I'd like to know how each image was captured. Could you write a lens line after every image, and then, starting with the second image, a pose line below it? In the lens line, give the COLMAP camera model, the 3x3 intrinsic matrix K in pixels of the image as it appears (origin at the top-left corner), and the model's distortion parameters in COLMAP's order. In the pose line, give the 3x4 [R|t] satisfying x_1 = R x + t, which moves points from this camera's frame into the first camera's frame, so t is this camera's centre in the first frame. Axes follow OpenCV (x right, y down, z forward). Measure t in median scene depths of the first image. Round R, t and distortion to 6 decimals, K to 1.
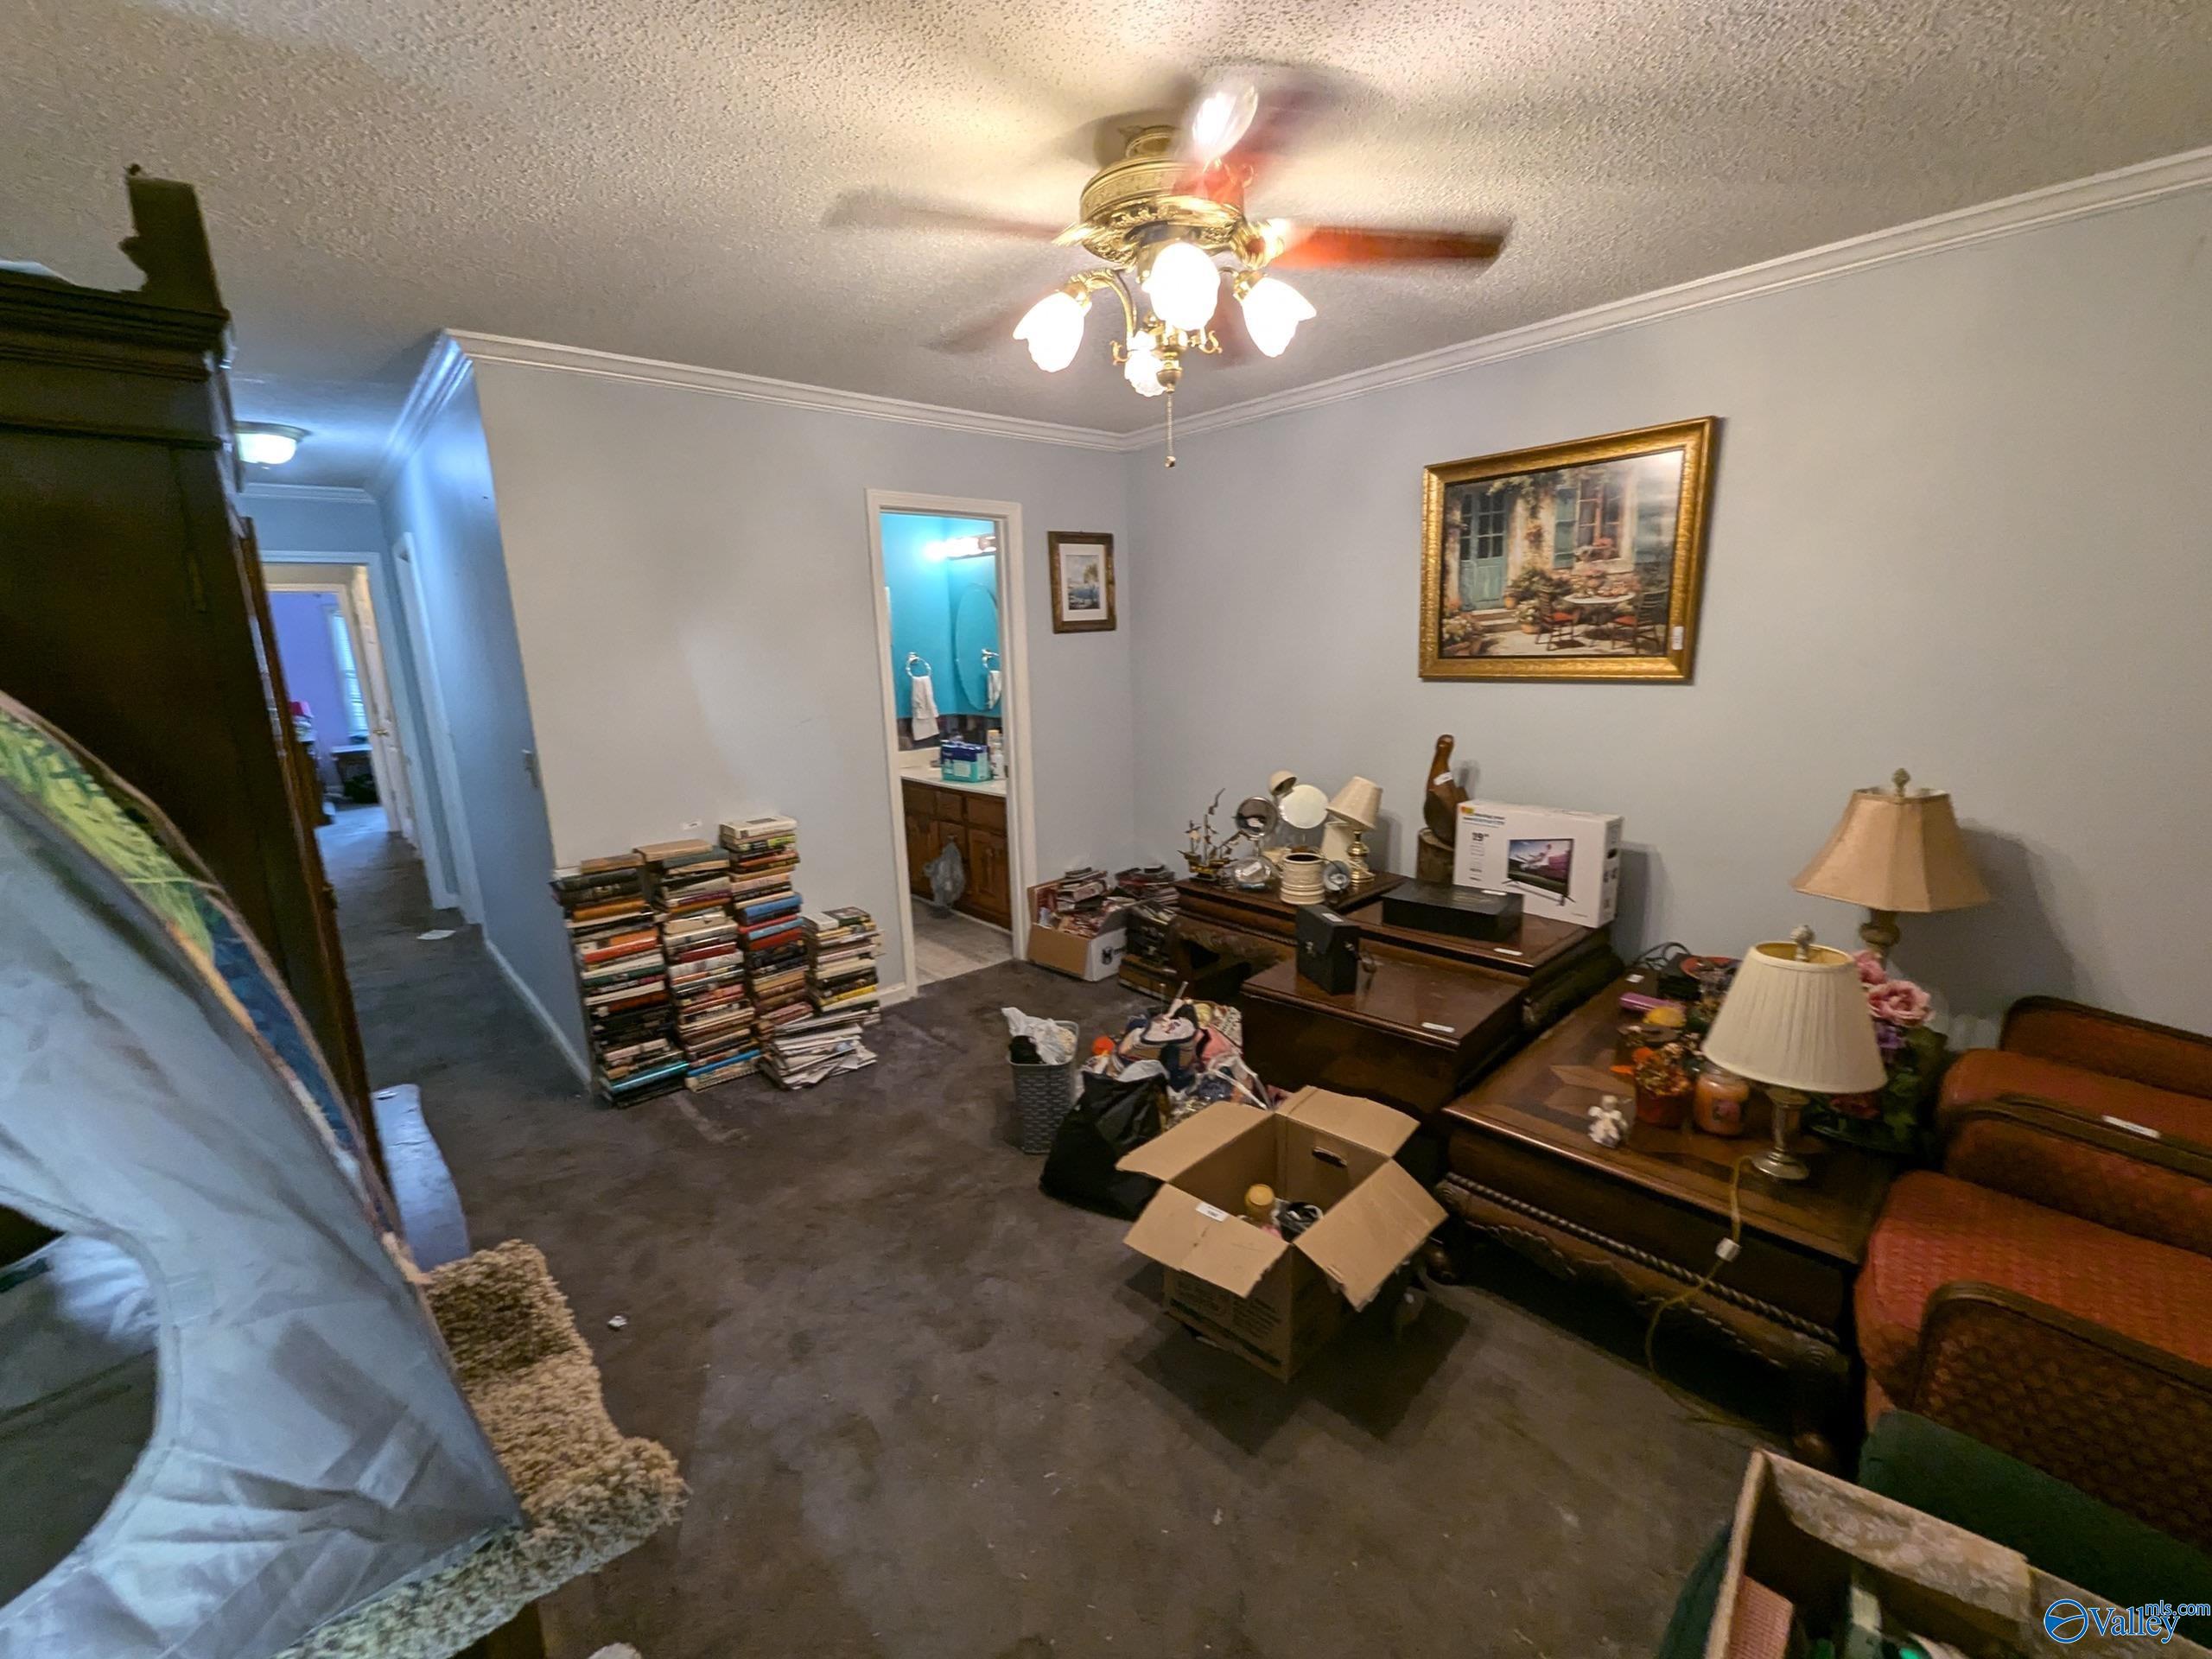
lens RADIAL K [[908.6, 0, 1104.3], [0, 908.6, 825.0], [0, 0, 1]] dist [-0.000178, -0.000102]
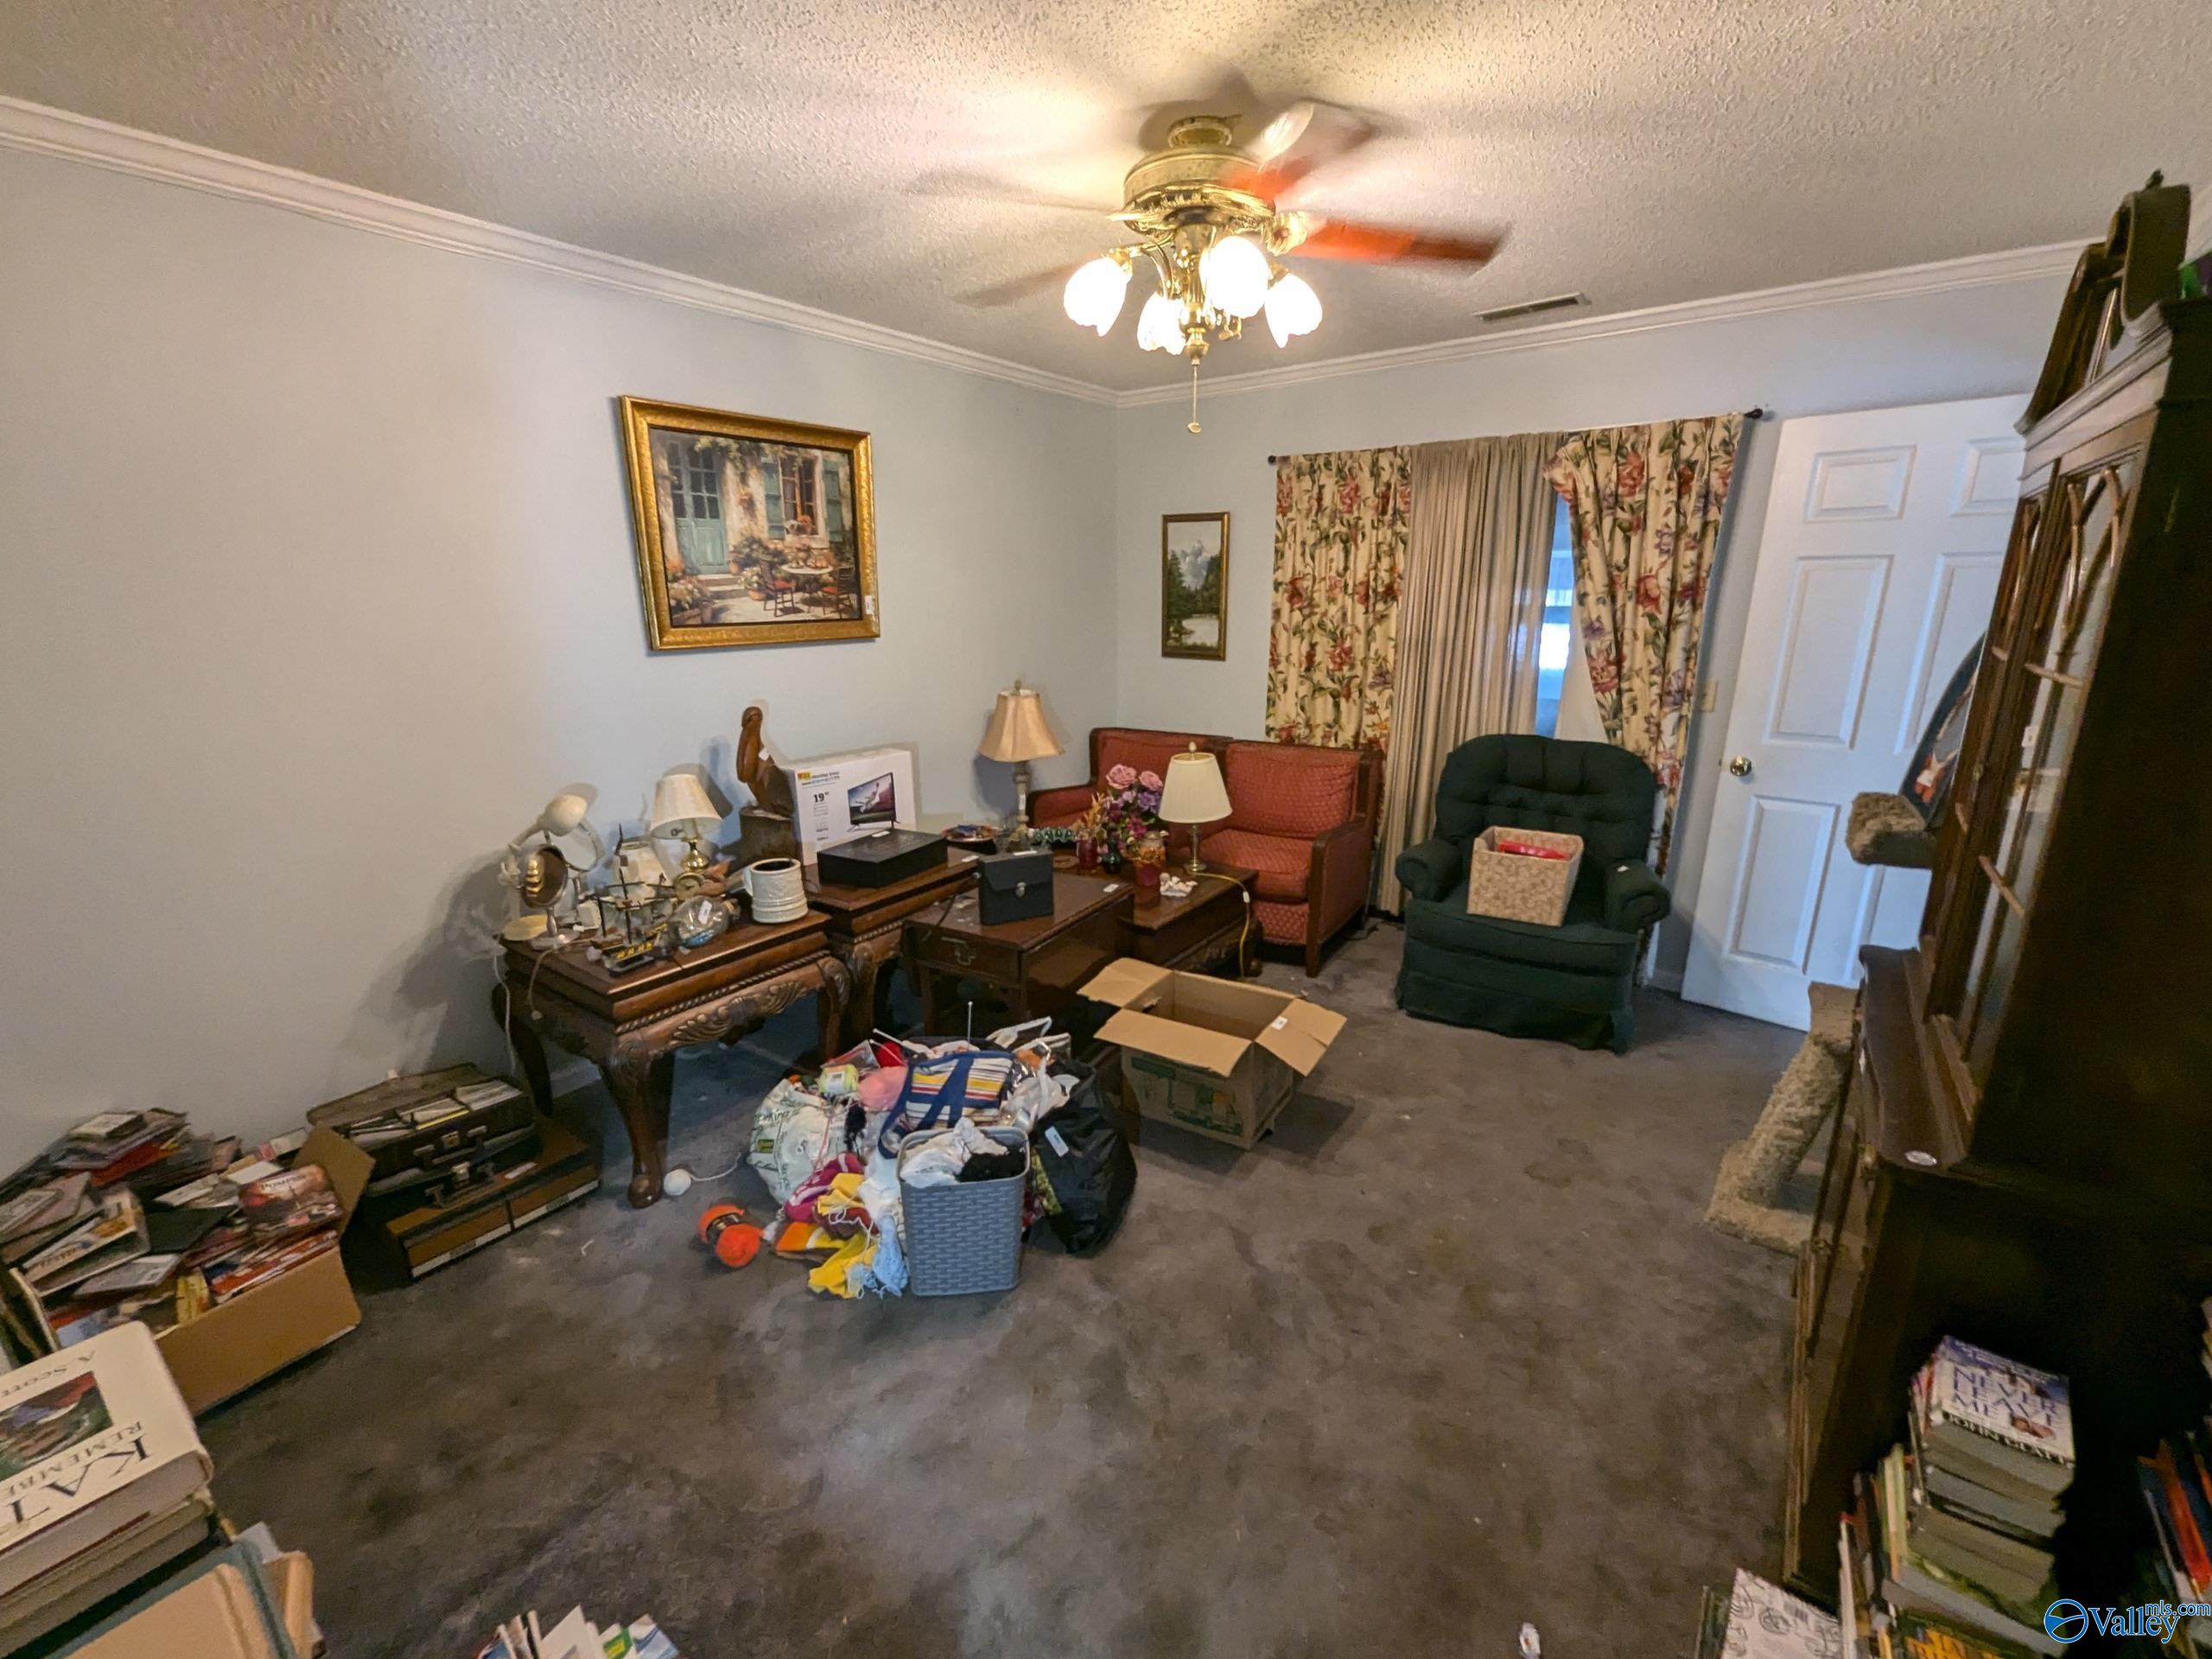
lens RADIAL K [[908.6, 0, 1104.9], [0, 908.6, 832.0], [0, 0, 1]] dist [-0.000178, -0.000102]
pose [[-0.170915, -0.237282, 0.956287, -0.656729], [0.199978, 0.942013, 0.269482, -0.166748], [-0.964778, 0.237295, -0.113553, 0.822050]]
